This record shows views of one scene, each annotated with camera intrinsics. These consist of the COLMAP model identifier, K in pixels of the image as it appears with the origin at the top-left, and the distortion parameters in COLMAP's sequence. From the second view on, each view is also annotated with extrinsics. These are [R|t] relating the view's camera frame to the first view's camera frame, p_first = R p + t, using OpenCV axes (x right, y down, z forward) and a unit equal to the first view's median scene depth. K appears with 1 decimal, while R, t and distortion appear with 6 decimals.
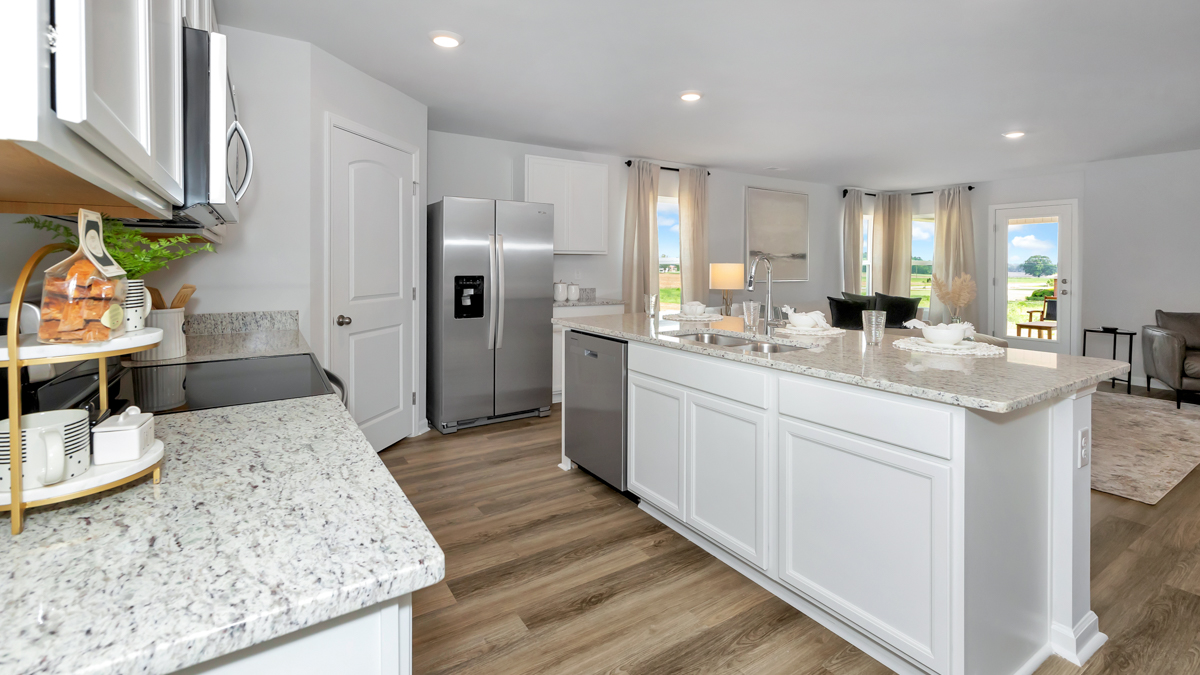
lens RADIAL K [[522.1, 0, 599.5], [0, 522.1, 272.3], [0, 0, 1]] dist [0.007800, -0.000599]
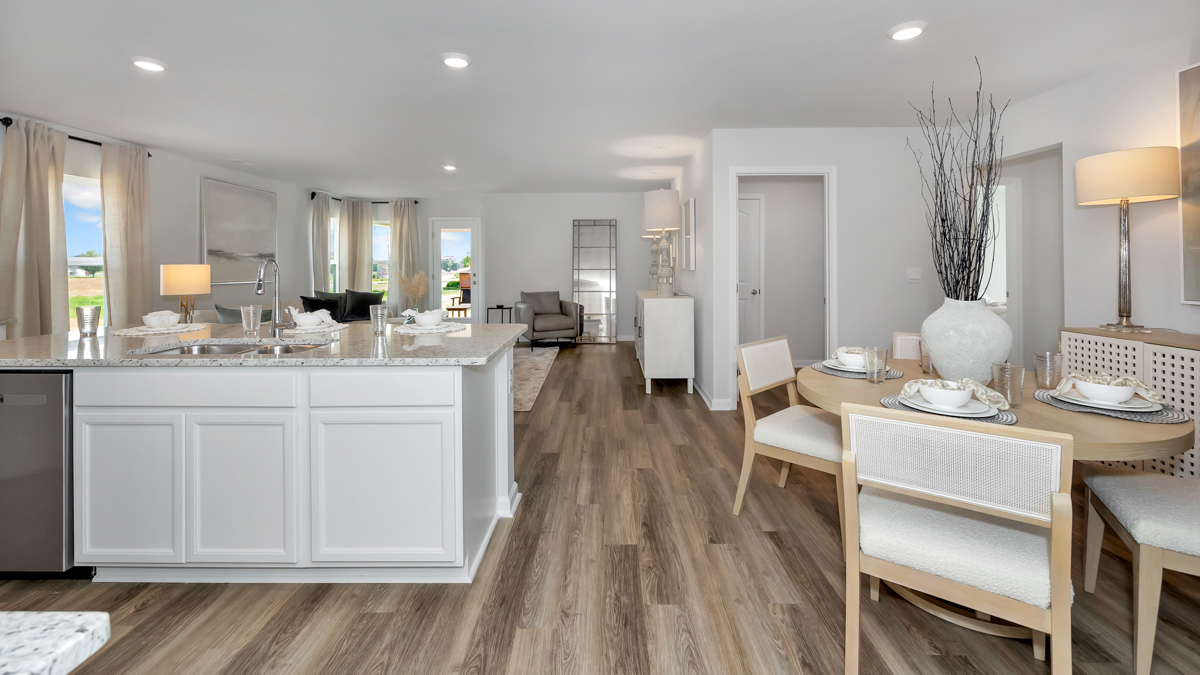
lens RADIAL K [[498.5, 0, 593.6], [0, 498.5, 262.6], [0, 0, 1]] dist [-0.001366, -0.000085]
pose [[0.557362, -0.004827, 0.830256, -0.082383], [0.017398, 0.999831, -0.005866, -0.004306], [-0.830088, 0.017714, 0.557352, -0.023650]]
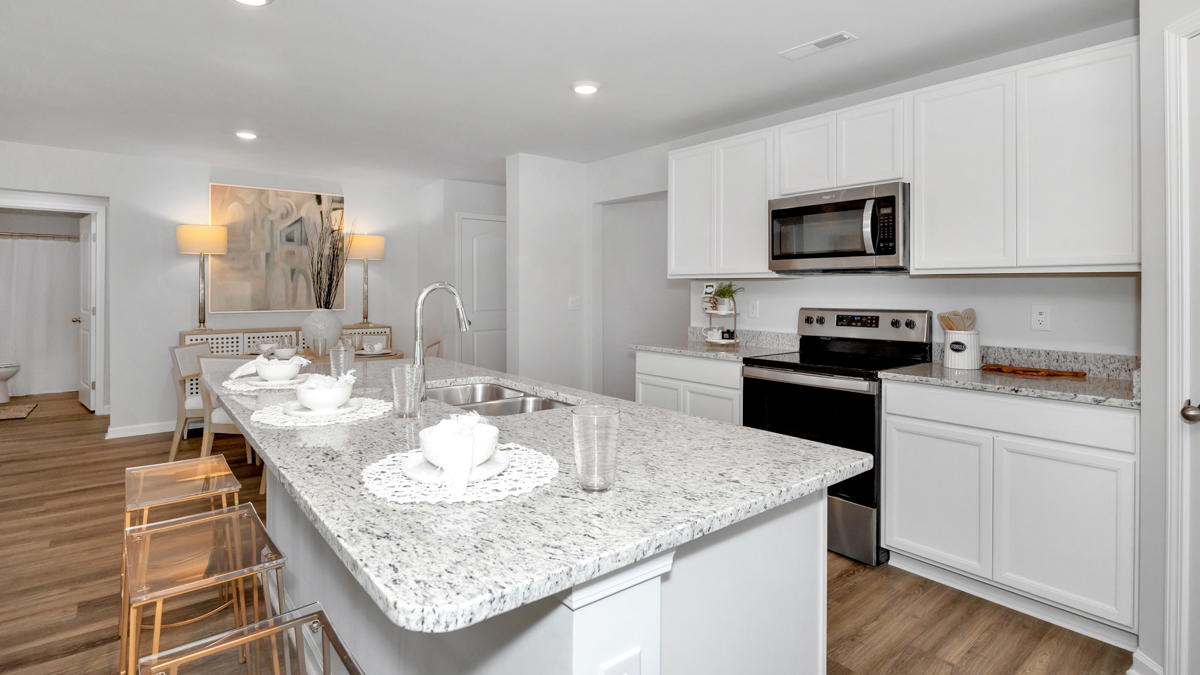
lens RADIAL K [[583.9, 0, 605.4], [0, 583.9, 304.4], [0, 0, 1]] dist [-0.004164, -0.000420]
pose [[-0.993790, -0.003367, -0.111221, 0.103537], [-0.007696, 0.999228, 0.038514, -0.022407], [0.111005, 0.039130, -0.993049, 1.136061]]
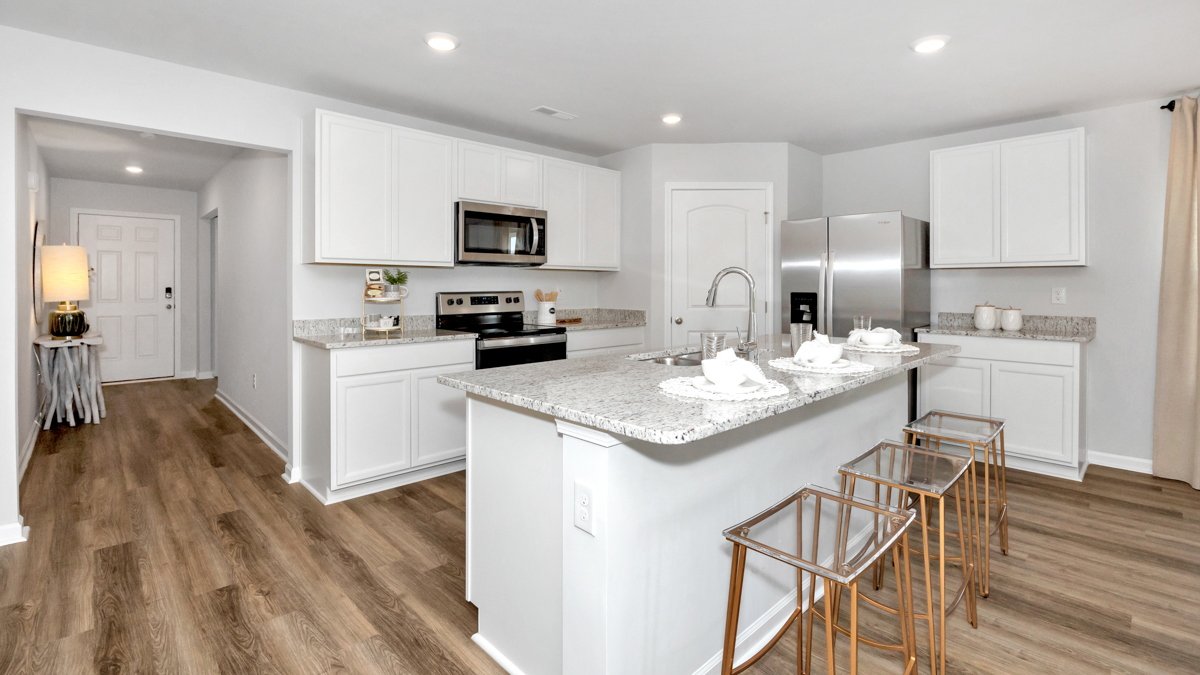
lens RADIAL K [[546.7, 0, 598.4], [0, 546.7, 286.5], [0, 0, 1]] dist [-0.007954, -0.000495]
pose [[0.187799, -0.000886, -0.982207, 0.742464], [-0.013940, 0.999896, -0.003568, 0.003943], [0.982109, 0.014362, 0.187767, 0.372855]]
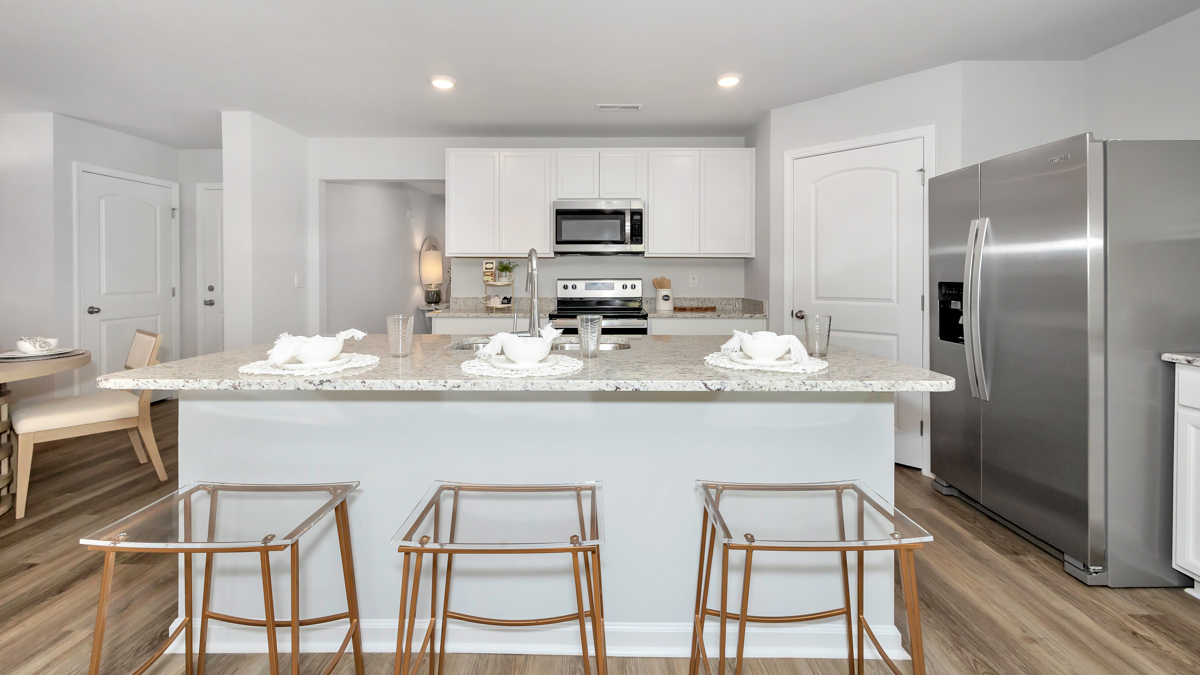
lens RADIAL K [[494.2, 0, 594.7], [0, 494.2, 278.5], [0, 0, 1]] dist [0.000848, 0.000078]
pose [[-0.551905, 0.003121, -0.833901, 0.565678], [-0.013198, 0.999835, 0.012477, -0.000124], [0.833802, 0.017892, -0.551773, 0.943373]]
